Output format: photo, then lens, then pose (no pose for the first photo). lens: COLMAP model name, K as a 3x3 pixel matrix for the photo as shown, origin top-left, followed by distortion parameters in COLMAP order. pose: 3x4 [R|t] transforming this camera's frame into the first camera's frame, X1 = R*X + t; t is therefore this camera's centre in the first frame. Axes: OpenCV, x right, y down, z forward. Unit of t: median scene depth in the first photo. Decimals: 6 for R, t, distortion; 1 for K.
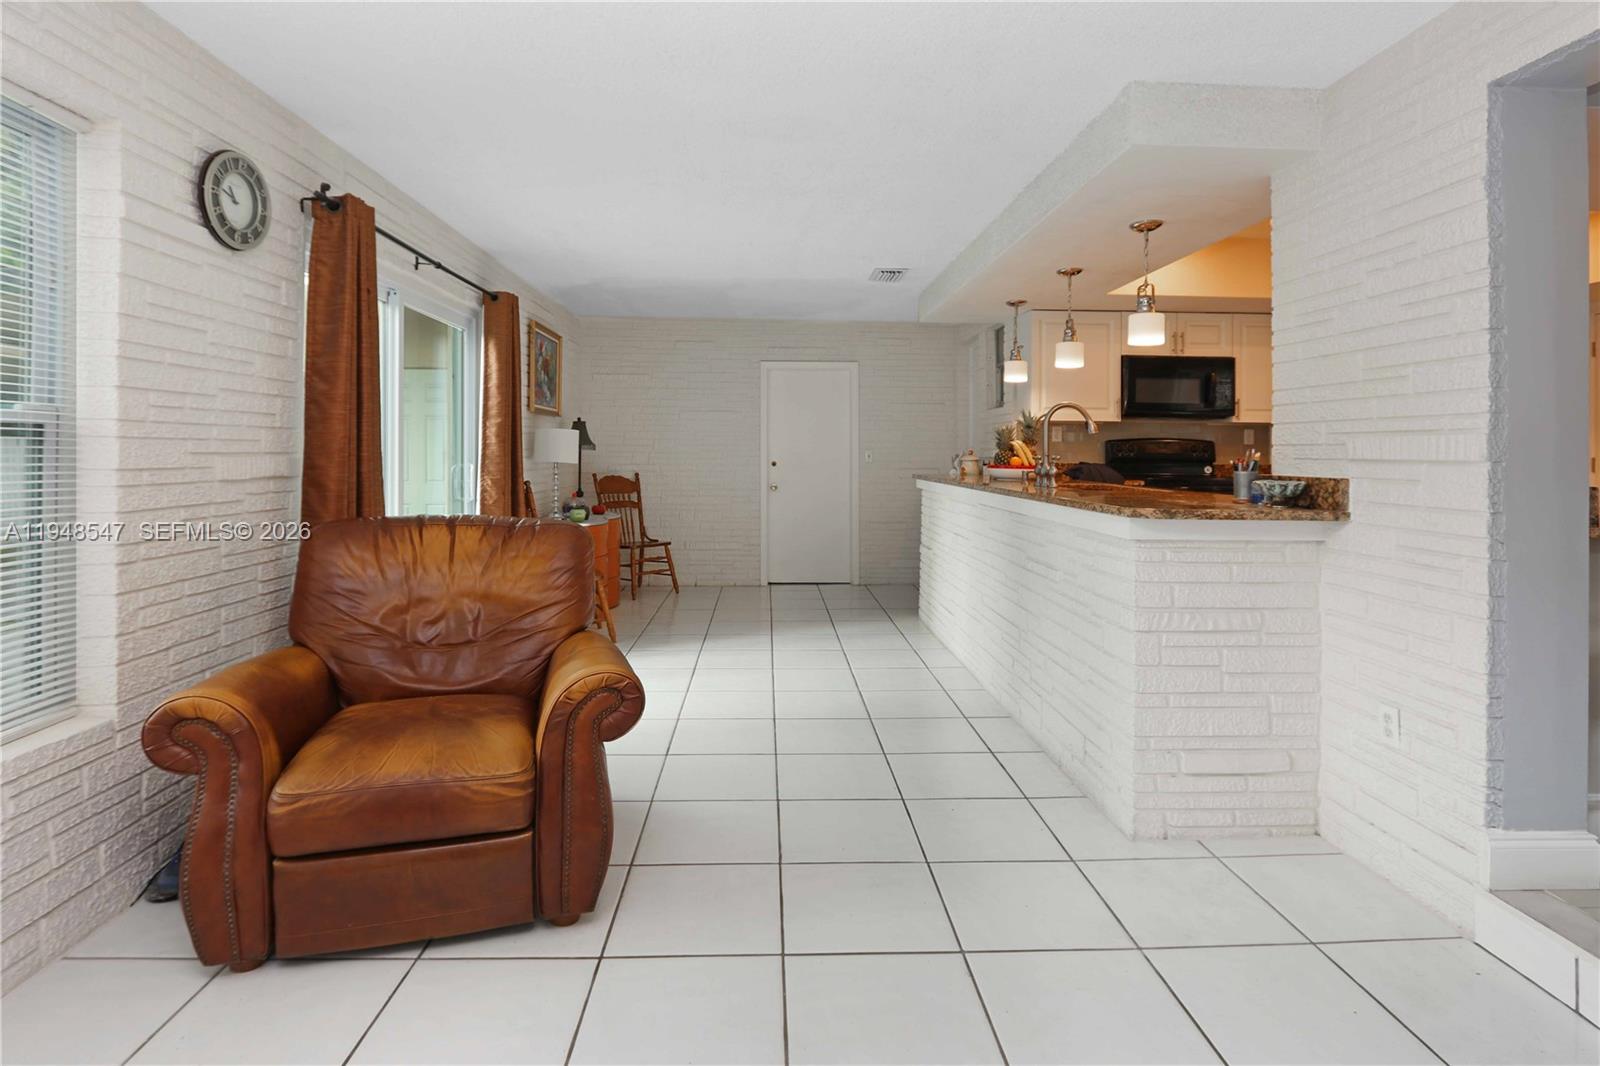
lens RADIAL K [[798.2, 0, 801.2], [0, 798.2, 451.0], [0, 0, 1]] dist [-0.012179, 0.000661]
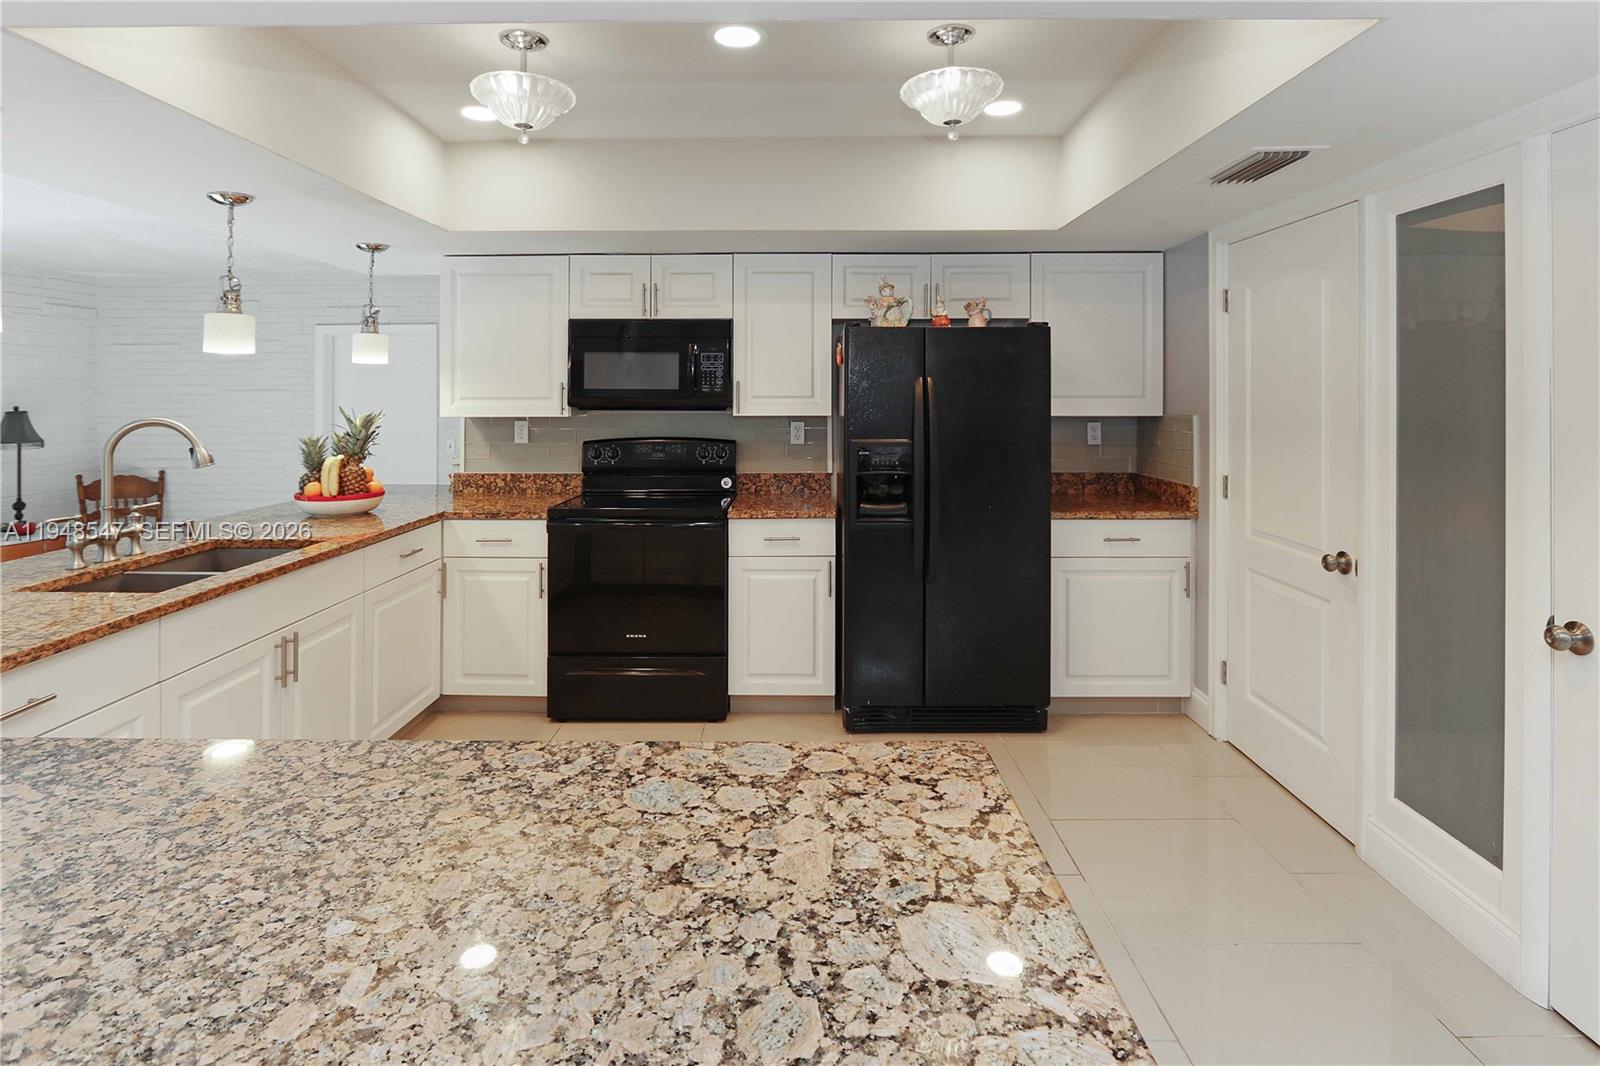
lens RADIAL K [[821.2, 0, 801.5], [0, 821.2, 395.0], [0, 0, 1]] dist [-0.013089, -0.000162]
pose [[0.999229, -0.012994, -0.037055, 1.159279], [0.013053, 0.999914, 0.001335, -0.101005], [0.037034, -0.001818, 0.999312, 0.565730]]
